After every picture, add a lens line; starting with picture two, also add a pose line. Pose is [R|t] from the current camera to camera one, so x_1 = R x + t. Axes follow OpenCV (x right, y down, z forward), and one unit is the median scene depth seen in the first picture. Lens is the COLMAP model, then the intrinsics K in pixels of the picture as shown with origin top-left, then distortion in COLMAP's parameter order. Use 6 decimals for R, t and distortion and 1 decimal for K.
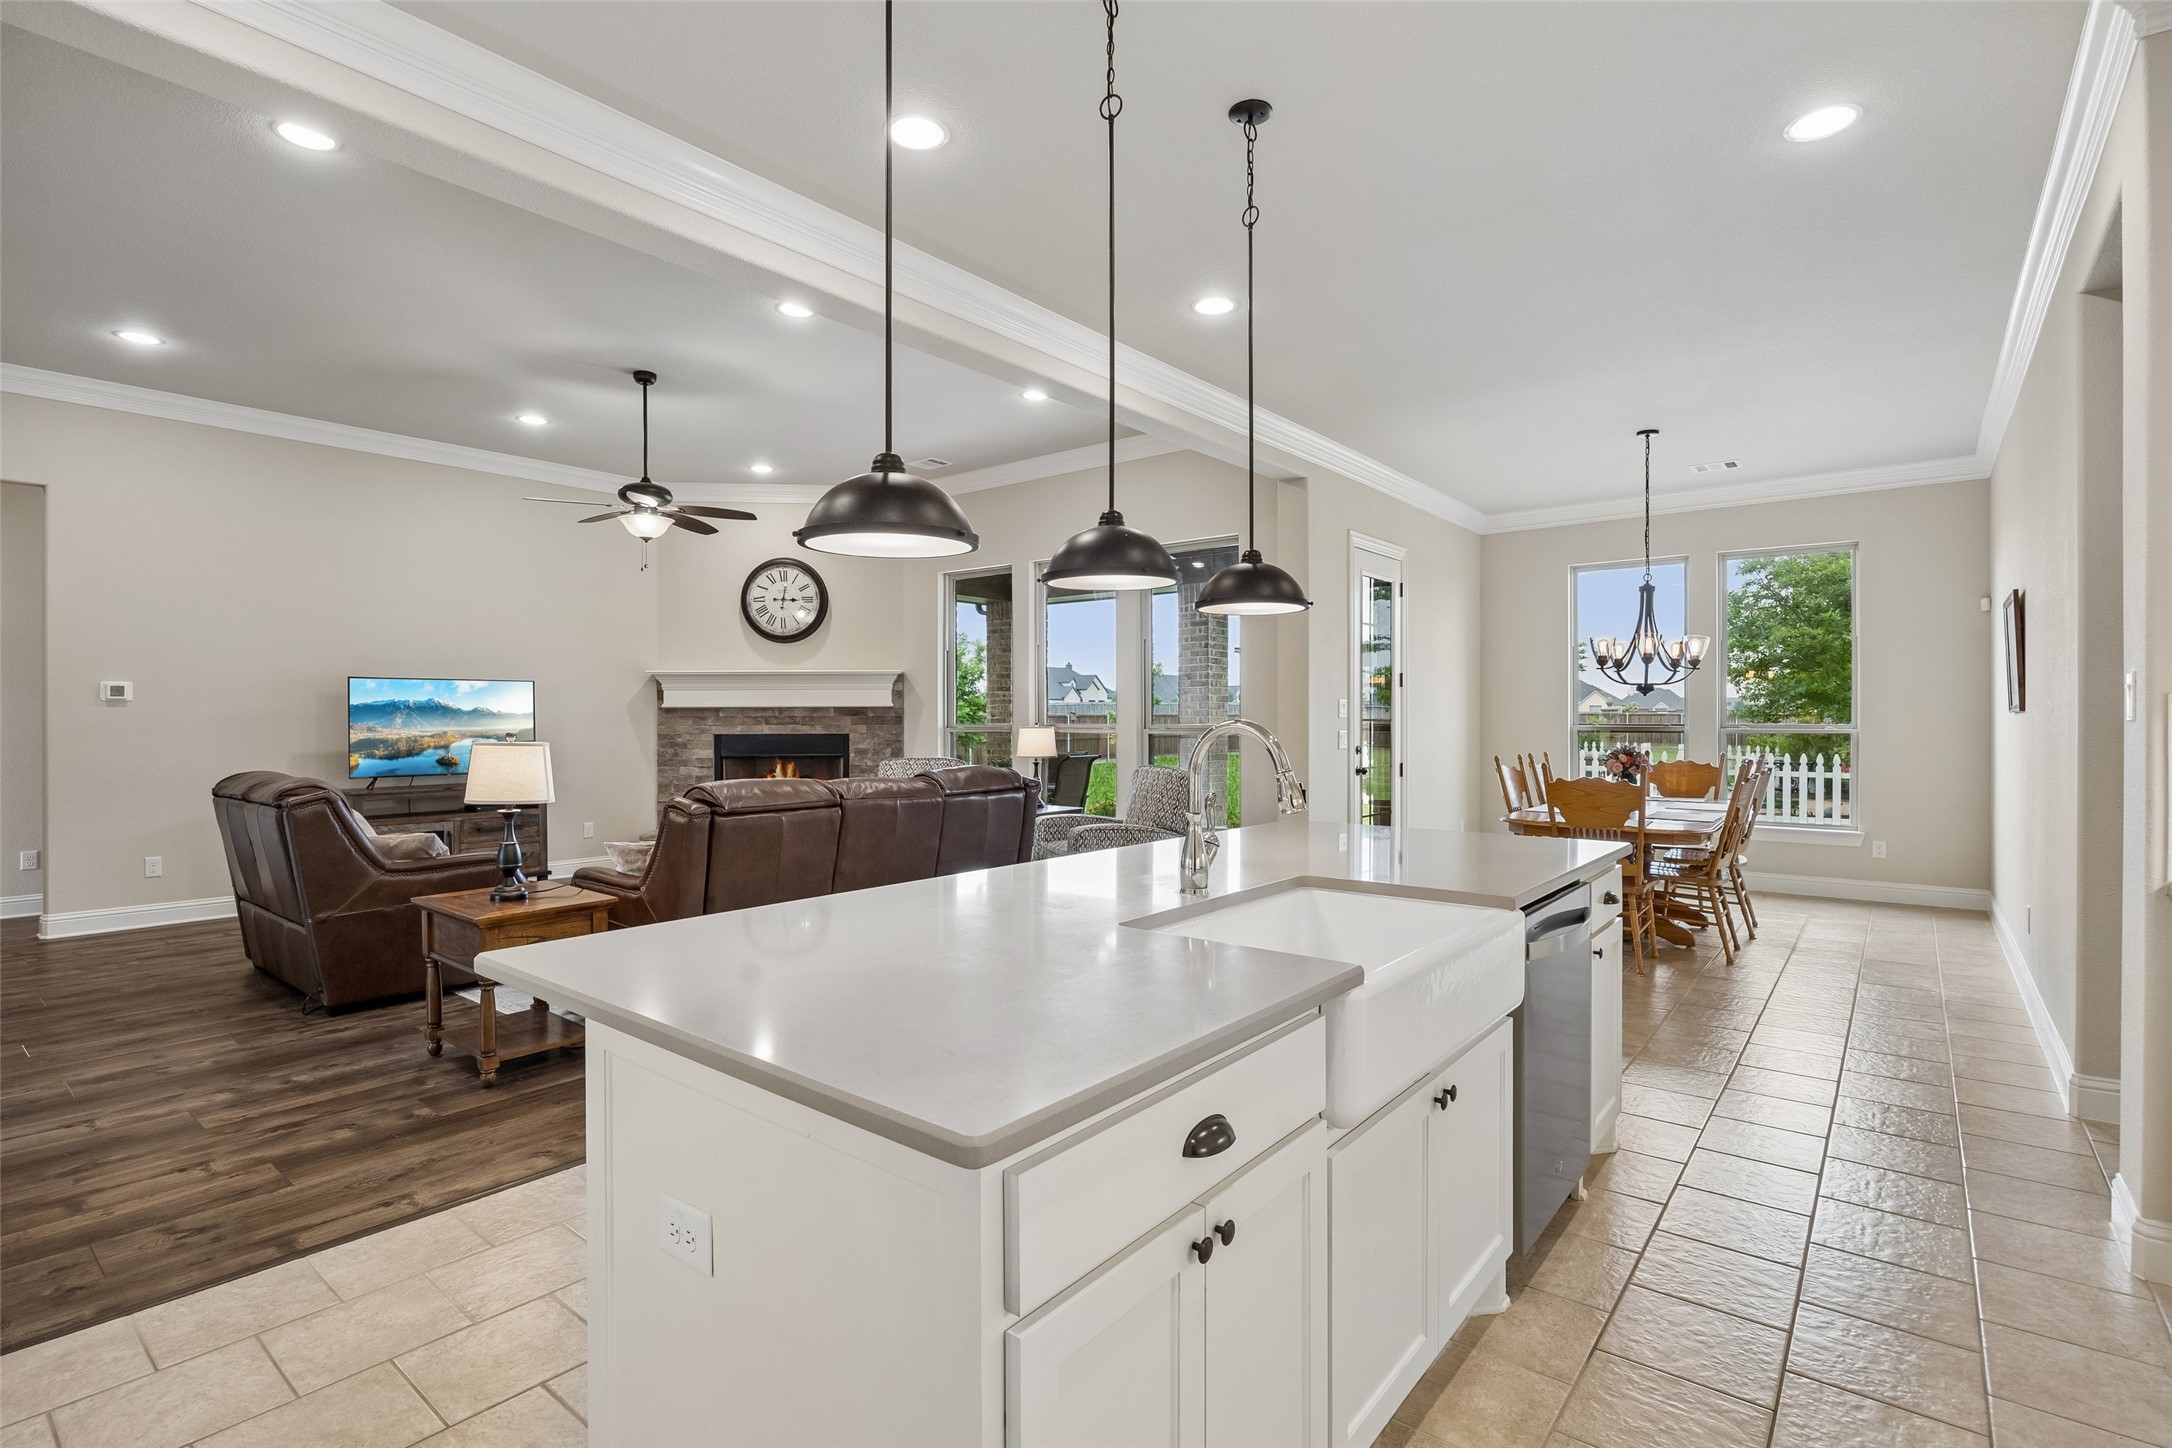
lens RADIAL K [[1043.1, 0, 1092.1], [0, 1043.1, 719.6], [0, 0, 1]] dist [-0.006136, 0.000204]
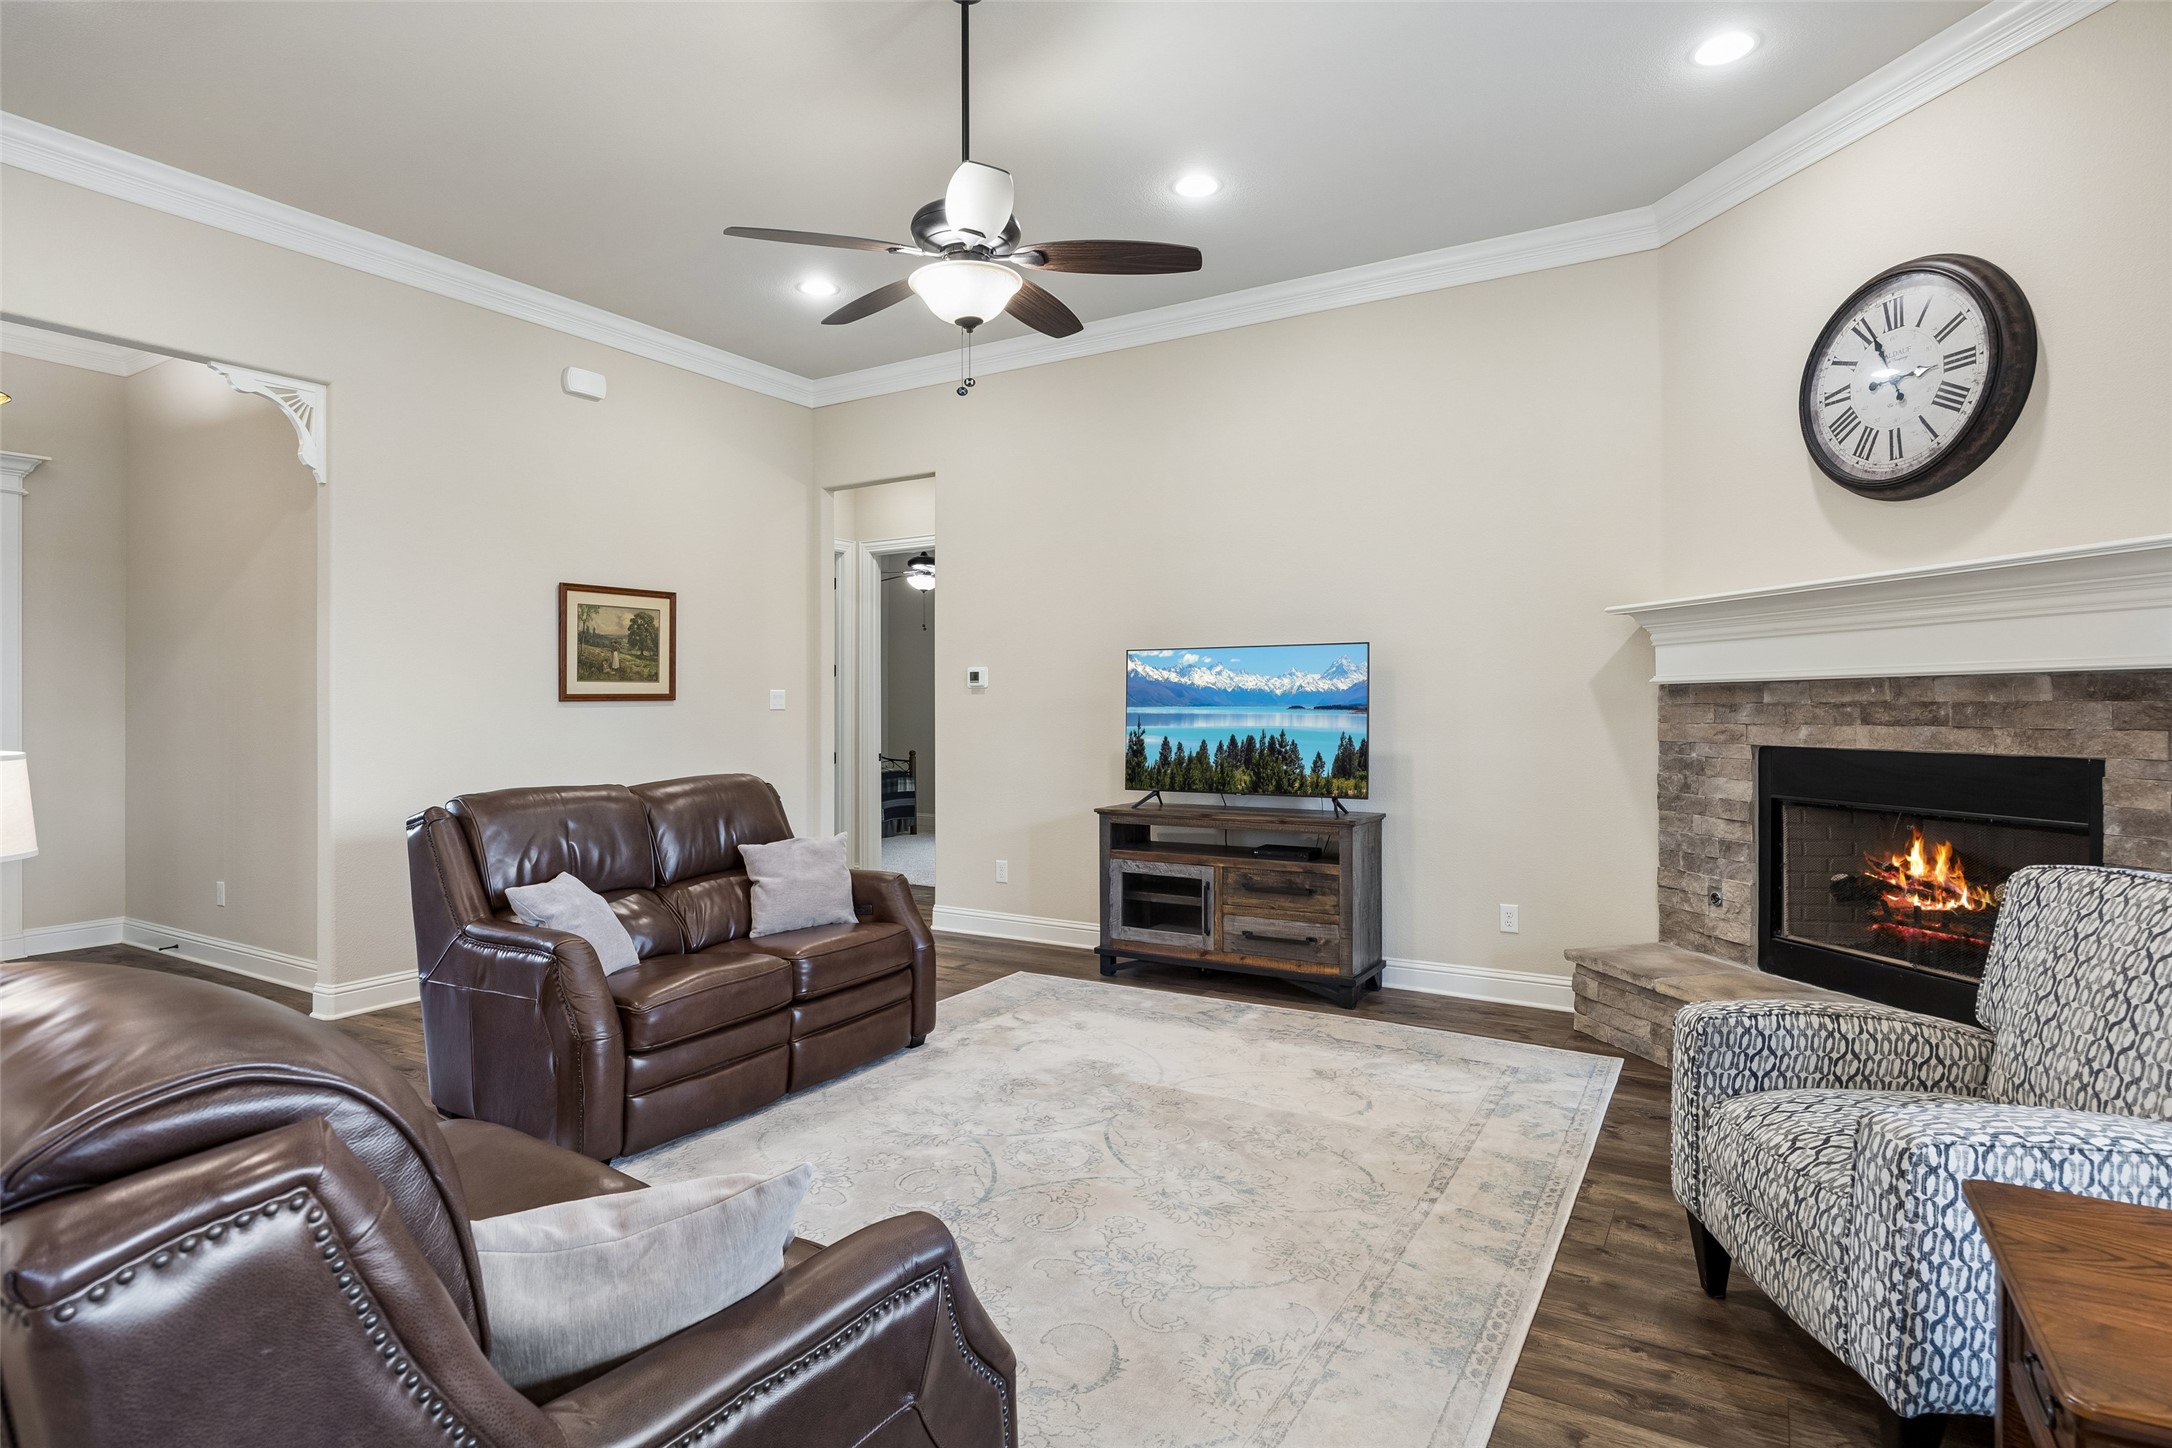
lens RADIAL K [[1132.2, 0, 1084.1], [0, 1132.2, 703.4], [0, 0, 1]] dist [0.000734, 0.000221]
pose [[0.134223, -0.000800, -0.990951, 0.054650], [-0.001462, 0.999998, -0.001005, -0.002024], [0.990950, 0.001584, 0.134222, 0.670297]]
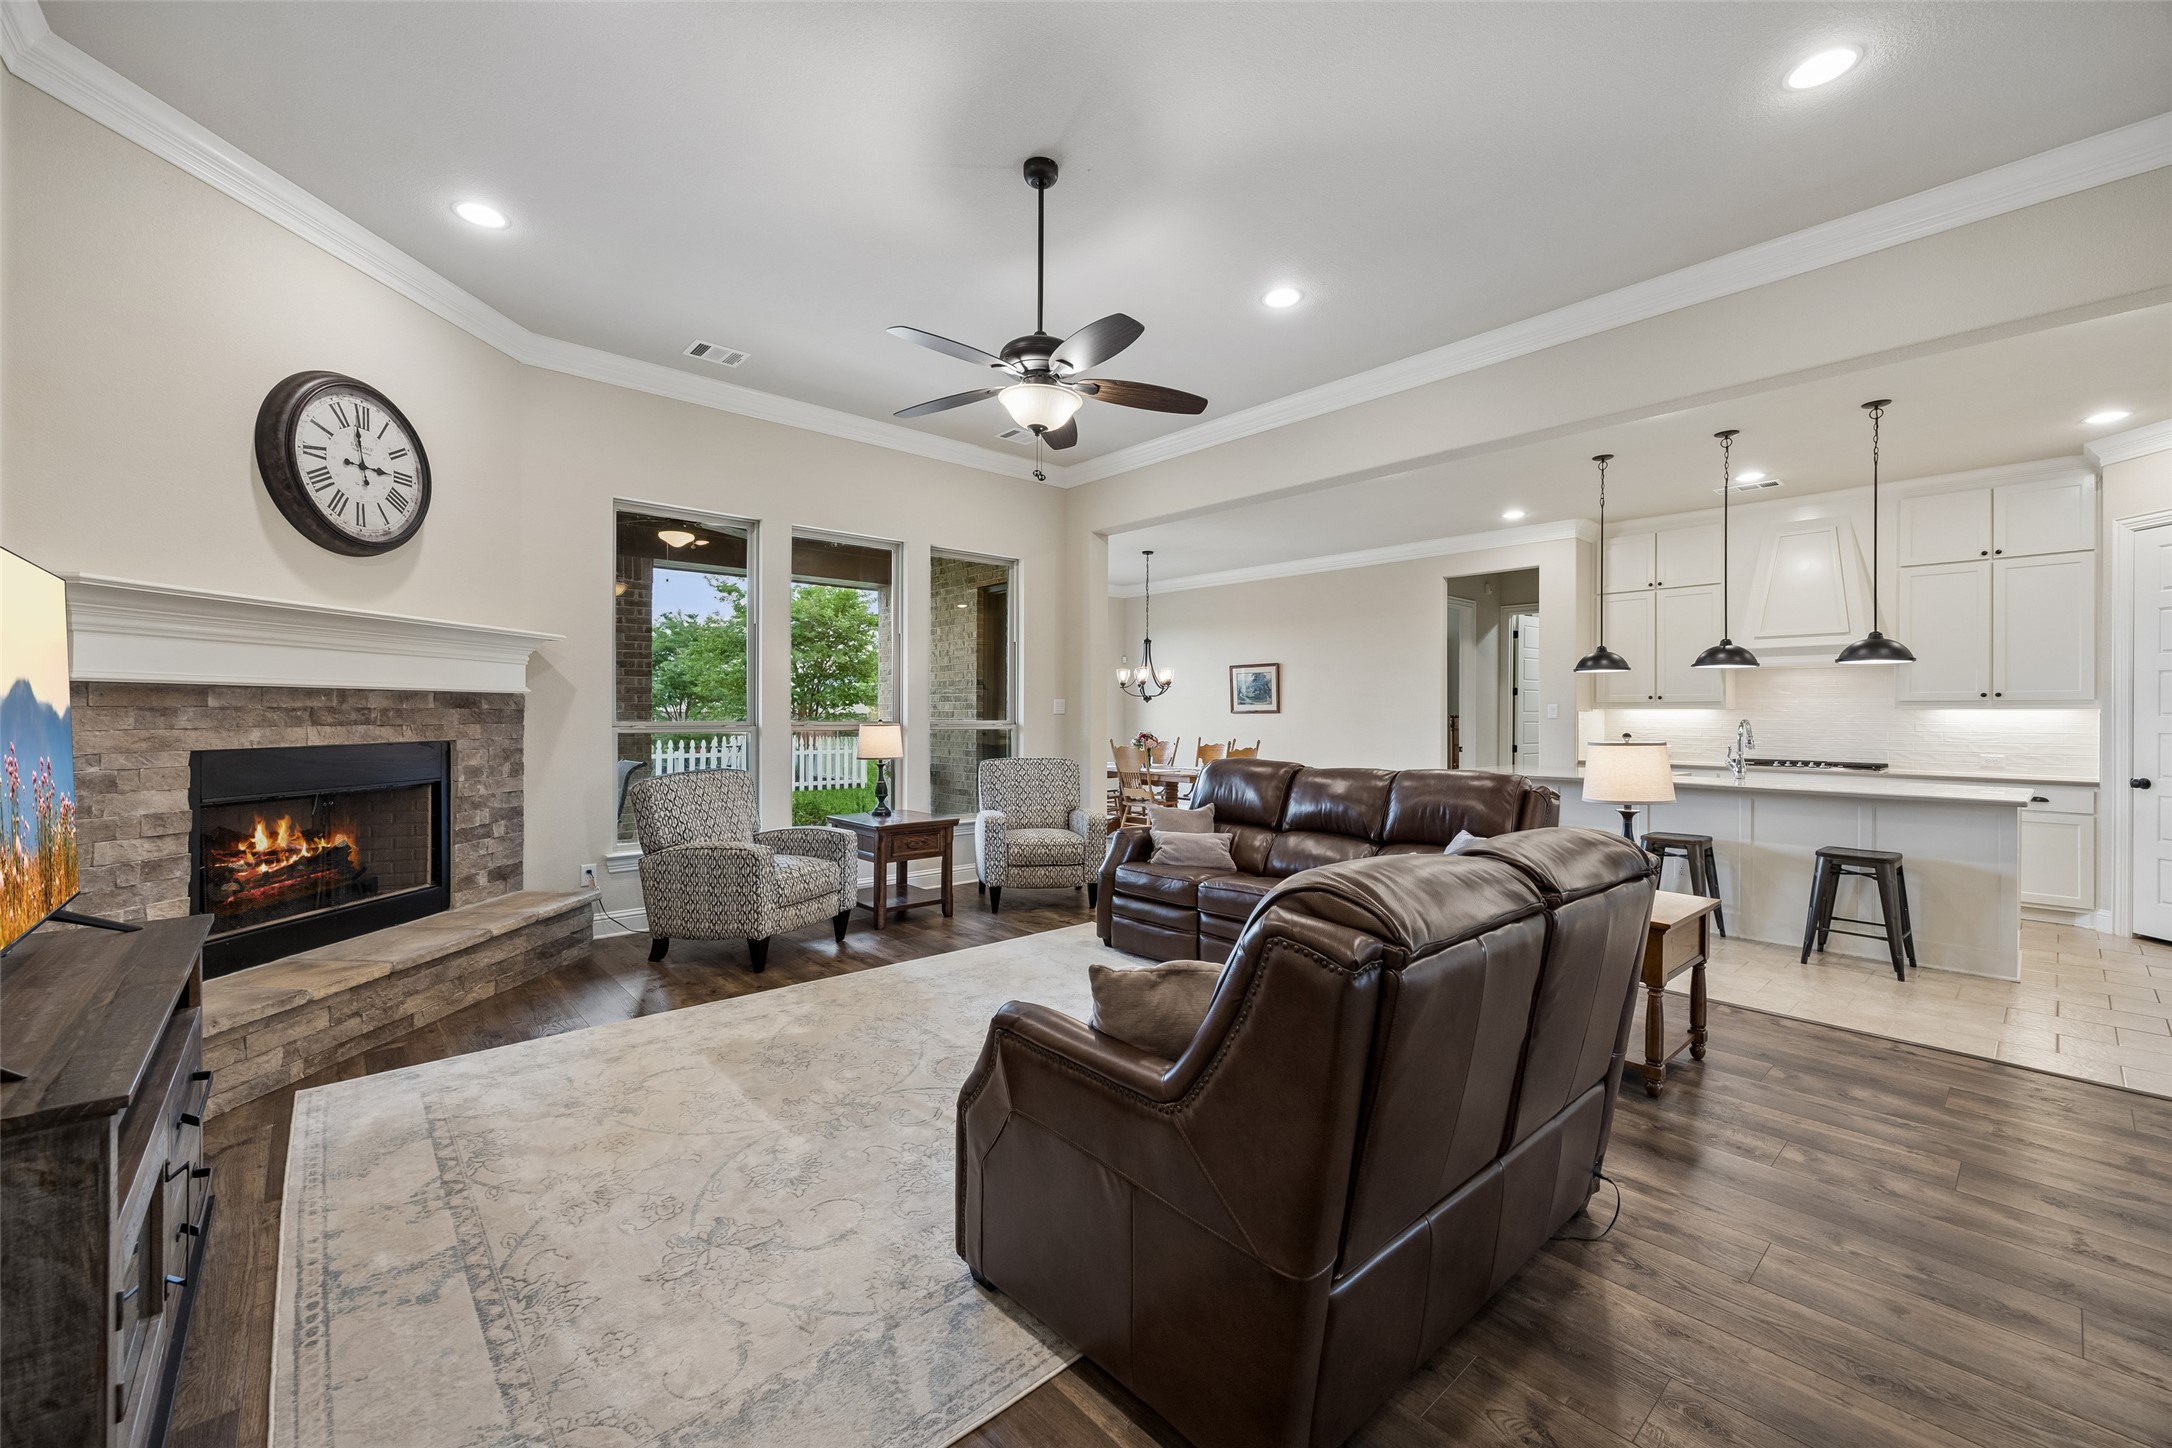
lens RADIAL K [[859.2, 0, 1092.1], [0, 859.2, 715.3], [0, 0, 1]] dist [0.005428, -0.000374]
pose [[0.156387, 0.000890, 0.987695, -0.638252], [-0.003711, 0.999993, -0.000313, -0.000899], [-0.987689, -0.003617, 0.156389, 0.604191]]
